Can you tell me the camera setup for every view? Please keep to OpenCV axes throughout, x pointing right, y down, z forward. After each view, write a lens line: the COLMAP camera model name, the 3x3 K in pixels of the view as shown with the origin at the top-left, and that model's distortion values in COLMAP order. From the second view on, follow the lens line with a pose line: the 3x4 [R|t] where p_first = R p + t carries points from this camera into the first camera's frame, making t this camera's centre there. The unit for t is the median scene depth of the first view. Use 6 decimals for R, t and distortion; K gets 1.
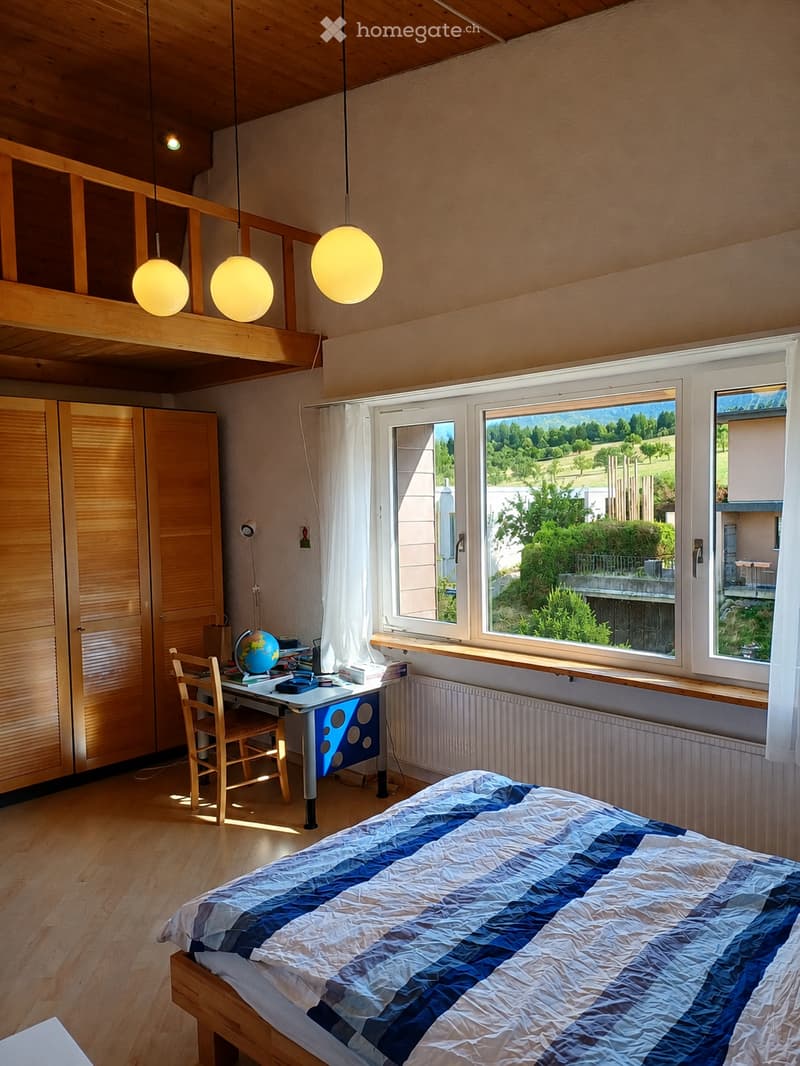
lens RADIAL K [[797.5, 0, 400.8], [0, 797.5, 541.8], [0, 0, 1]] dist [0.080092, -0.088444]
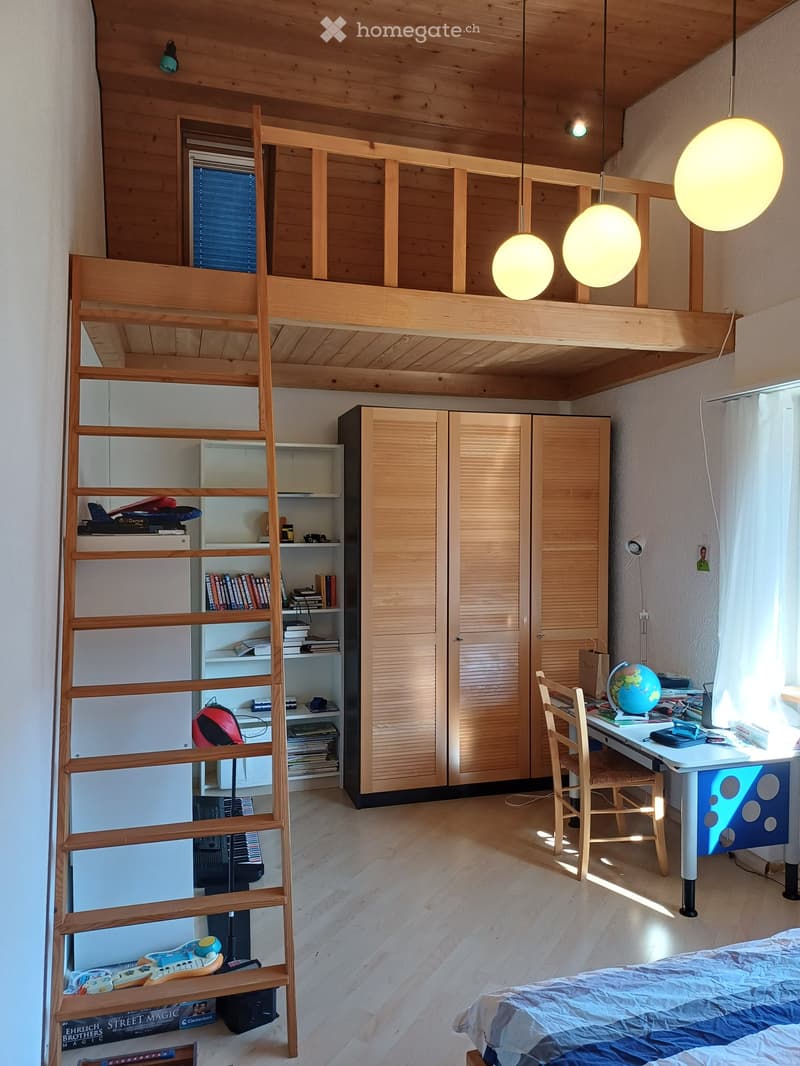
lens RADIAL K [[797.5, 0, 400.8], [0, 797.5, 541.8], [0, 0, 1]] dist [0.080092, -0.088444]
pose [[0.867119, 0.039469, -0.496535, 0.026355], [-0.050657, 0.998675, -0.009081, 0.000933], [0.495519, 0.033027, 0.867969, 0.124665]]
